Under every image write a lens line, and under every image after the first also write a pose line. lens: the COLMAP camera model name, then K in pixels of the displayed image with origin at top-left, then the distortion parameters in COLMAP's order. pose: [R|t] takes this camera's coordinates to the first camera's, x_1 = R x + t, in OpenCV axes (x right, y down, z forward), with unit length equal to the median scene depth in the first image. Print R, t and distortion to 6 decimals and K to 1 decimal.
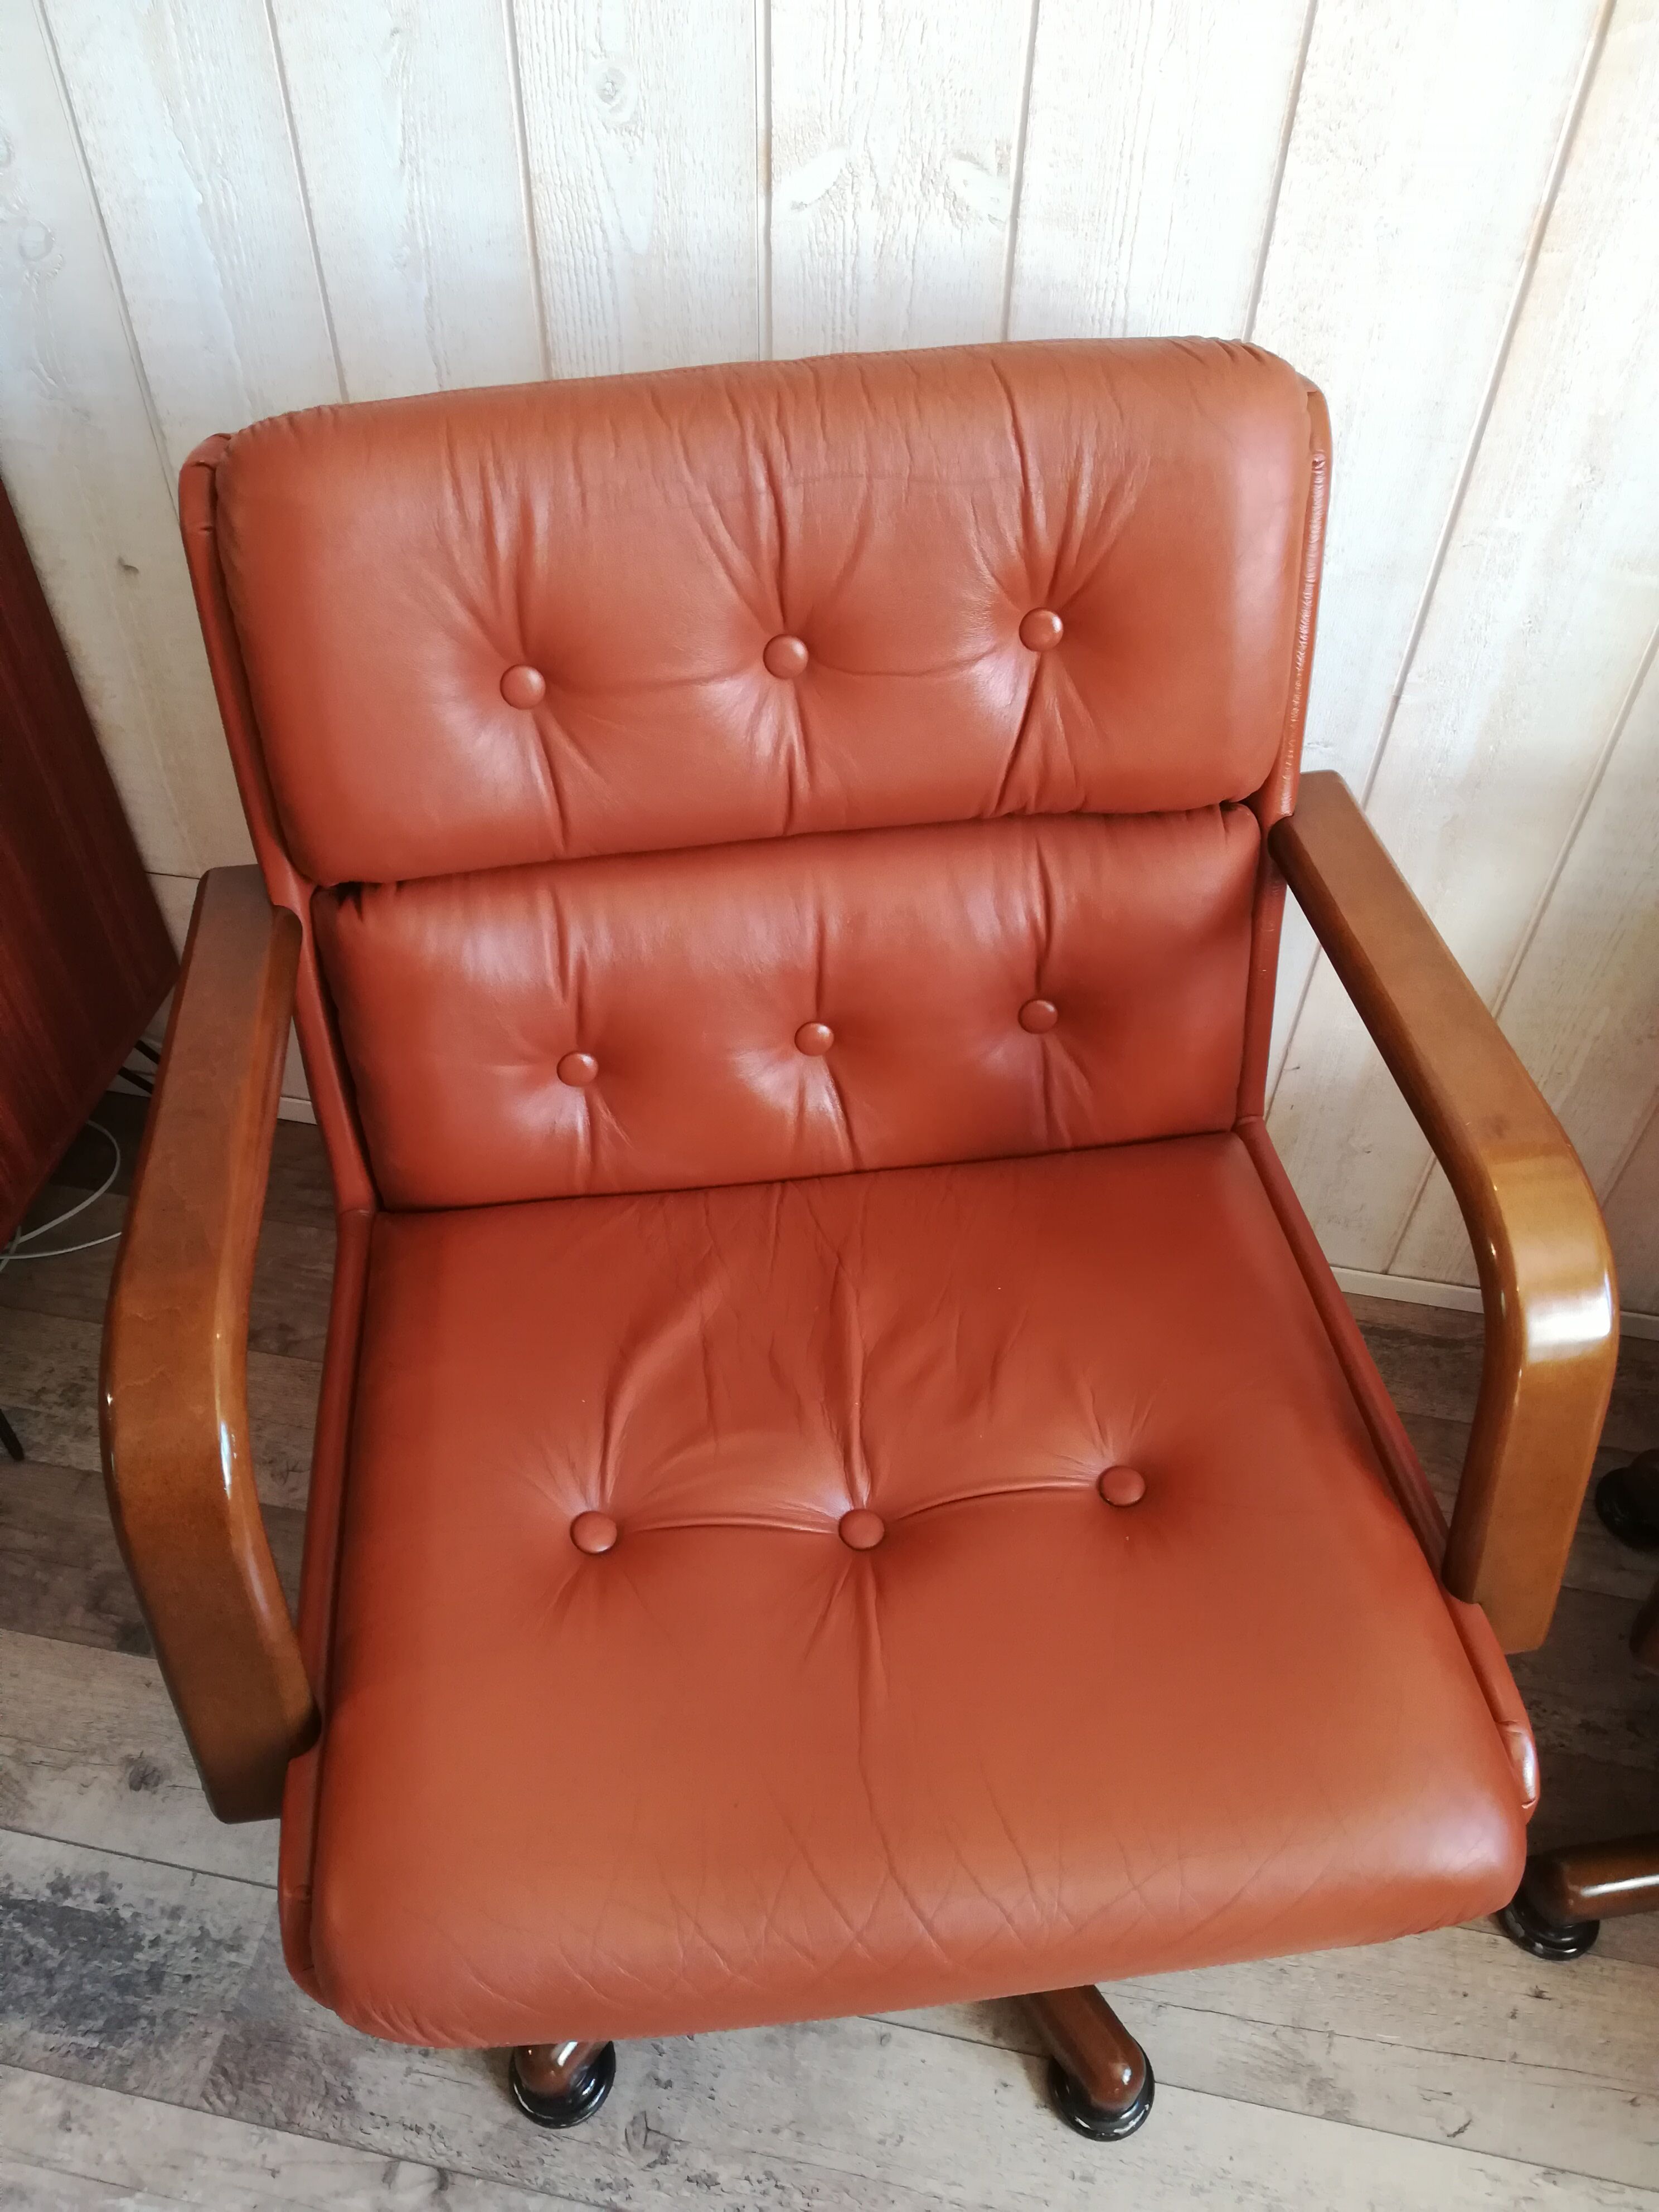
lens RADIAL K [[1746.2, 0, 822.3], [0, 1746.2, 1121.5], [0, 0, 1]] dist [0.045124, -0.067269]
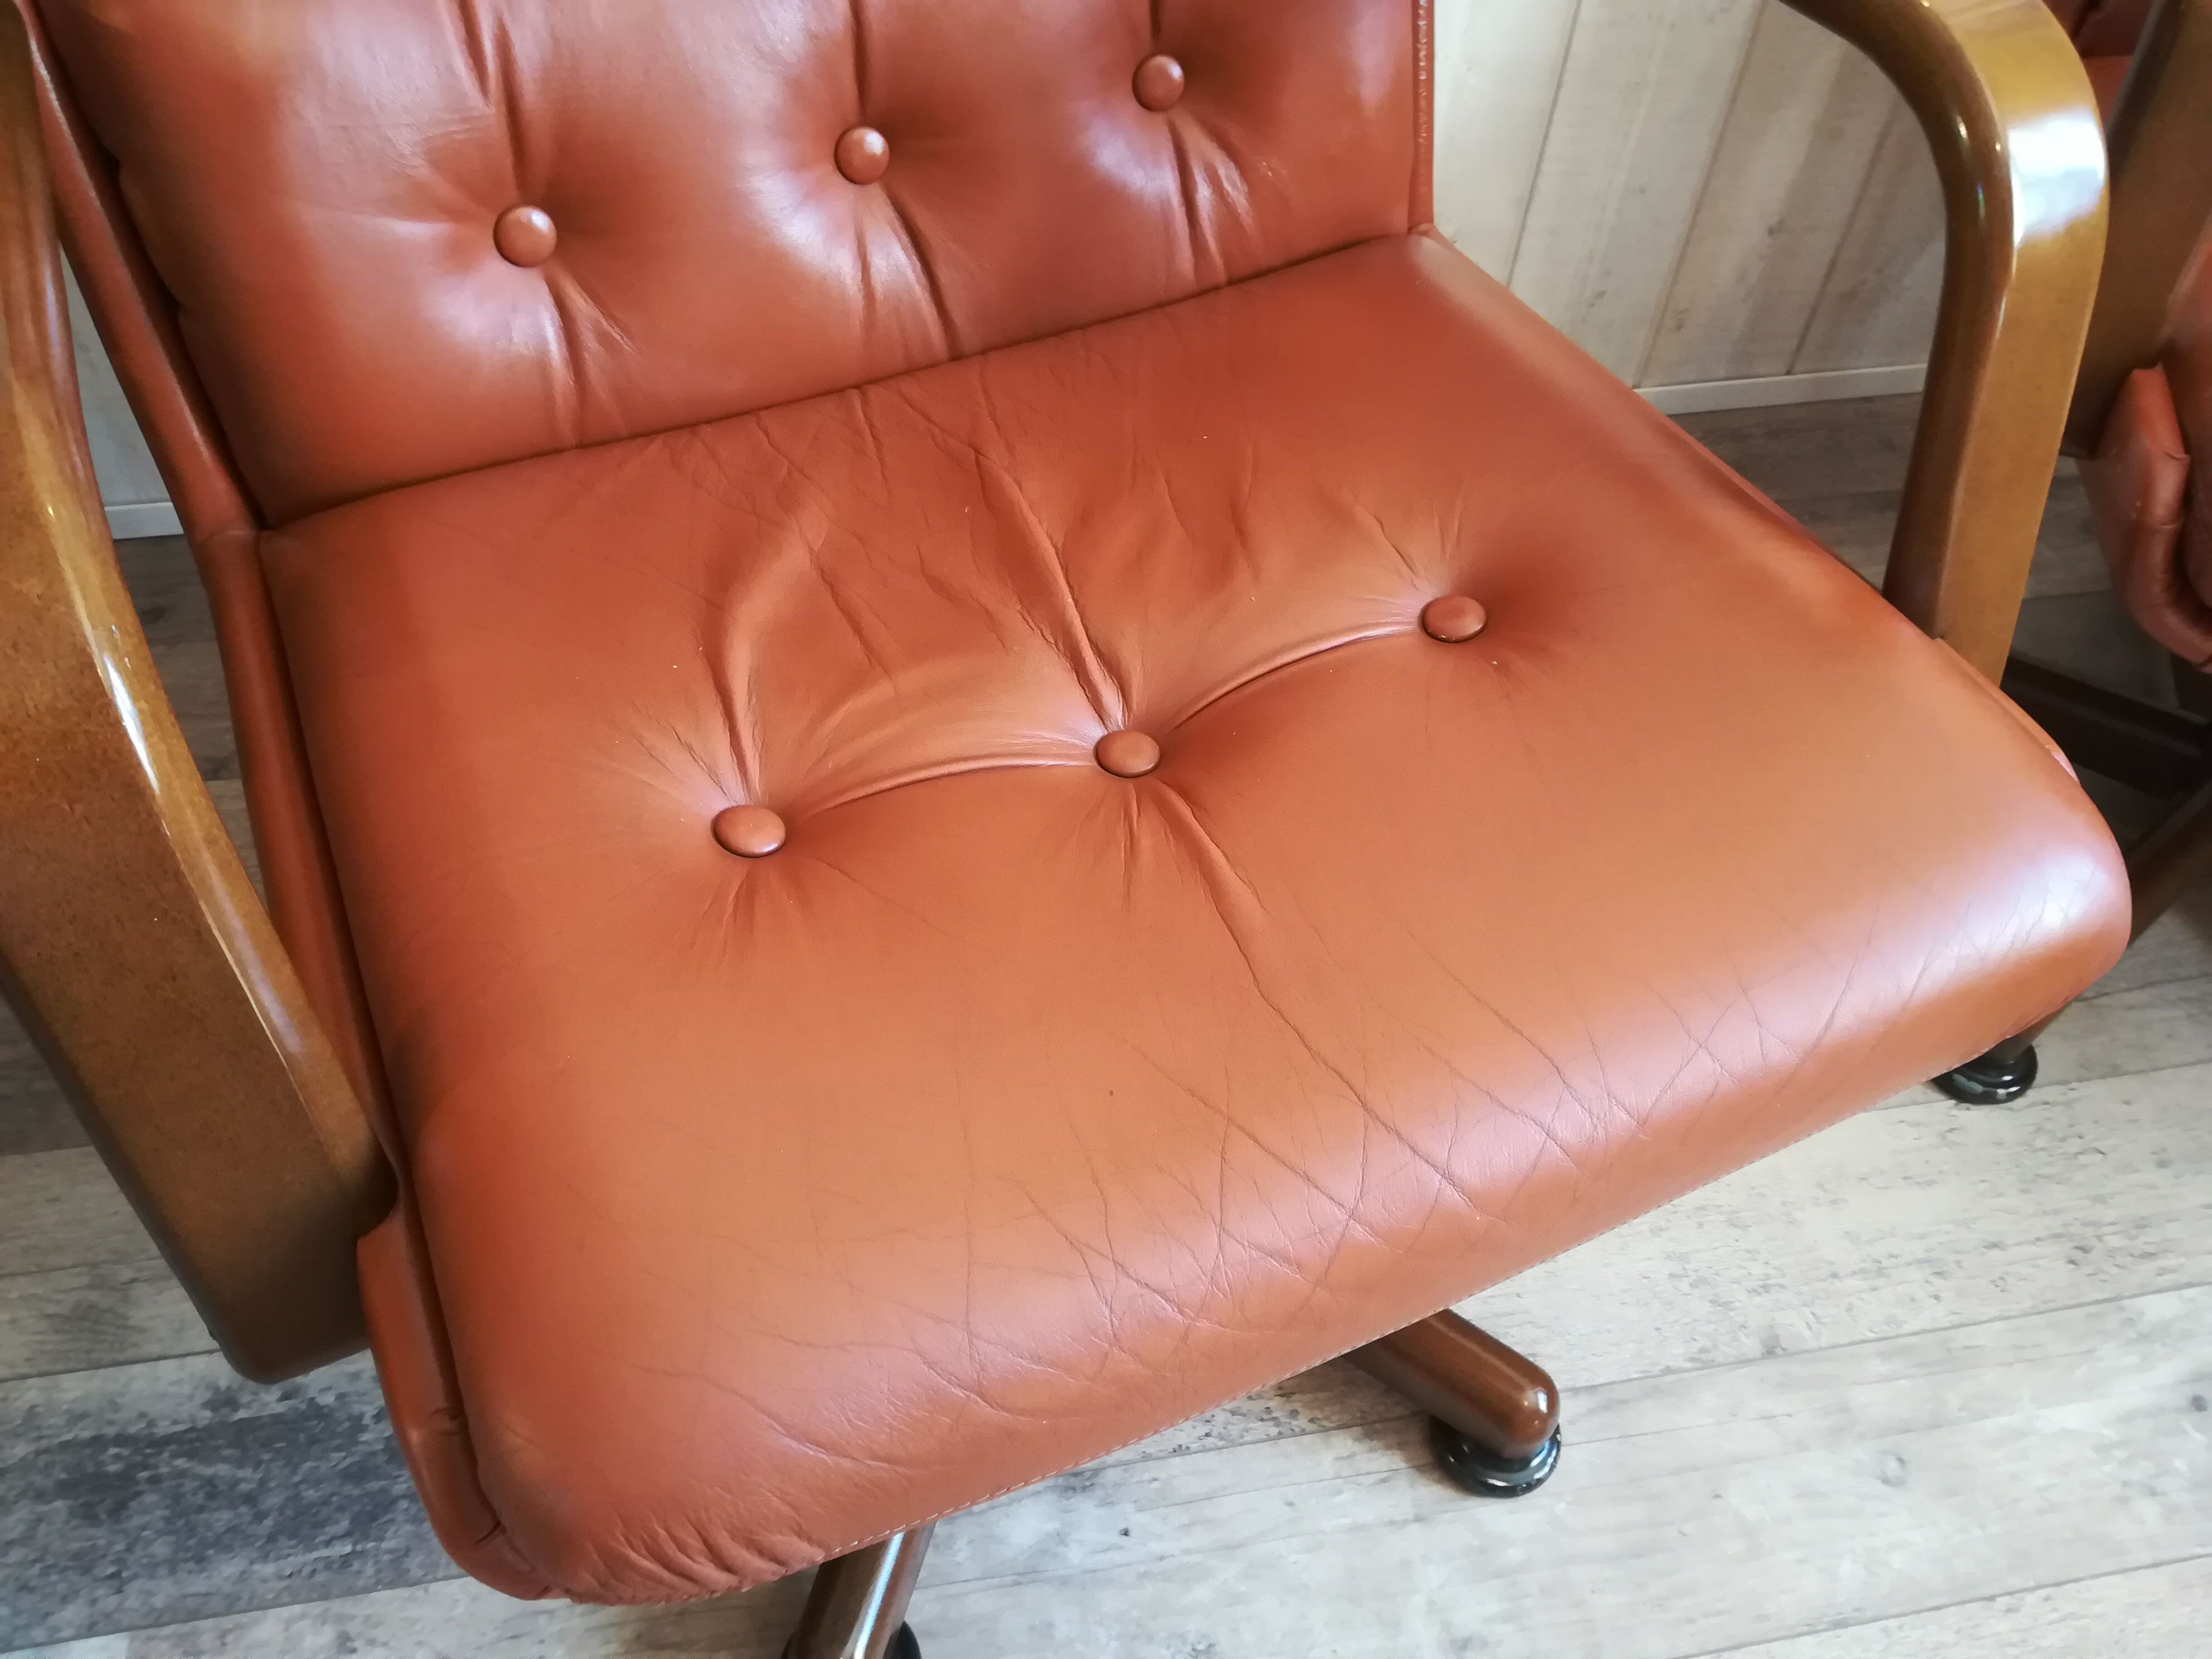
lens RADIAL K [[1746.2, 0, 1103.7], [0, 1746.2, 849.2], [0, 0, 1]] dist [0.045124, -0.067269]
pose [[0.929357, -0.266391, 0.255600, -0.226593], [0.253199, 0.963775, 0.083835, 0.255846], [-0.268674, -0.013195, 0.963141, 0.191325]]
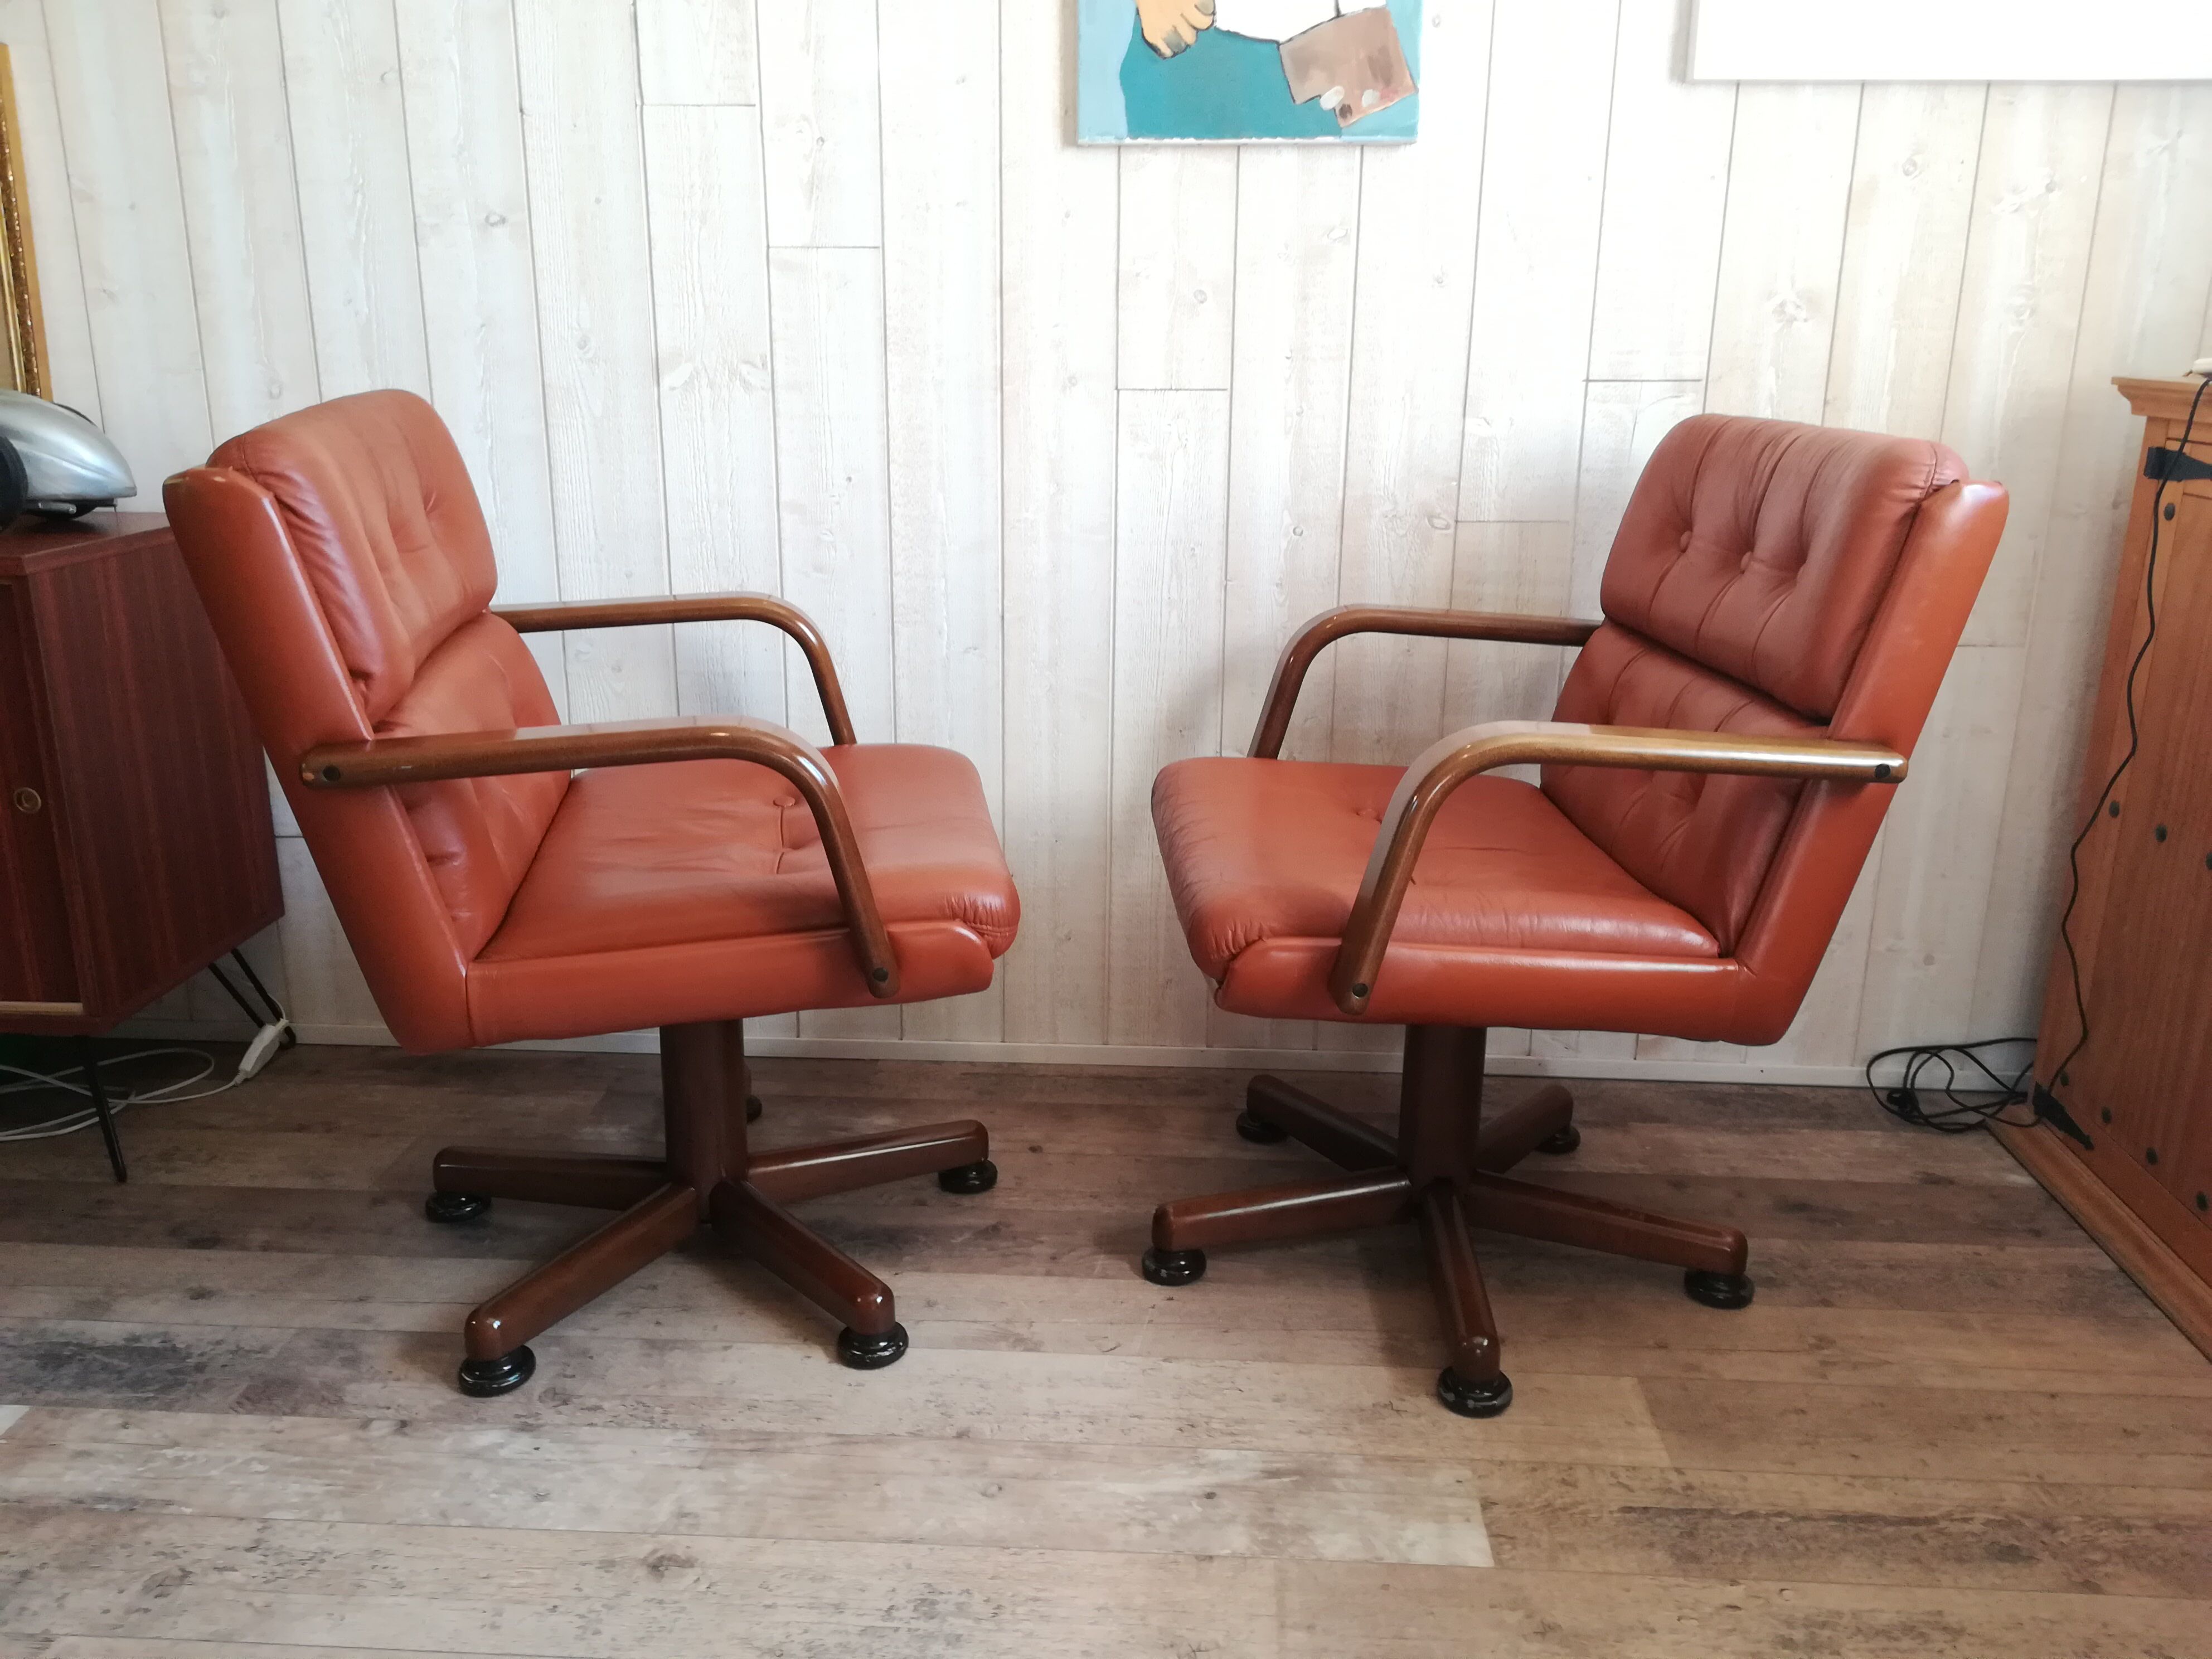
lens RADIAL K [[1746.2, 0, 1108.8], [0, 1746.2, 823.1], [0, 0, 1]] dist [0.045124, -0.067269]
pose [[0.989174, -0.042516, 0.140456, 0.165010], [0.110485, 0.845688, -0.522116, 0.961517], [-0.096584, 0.531982, 0.841230, -0.499684]]
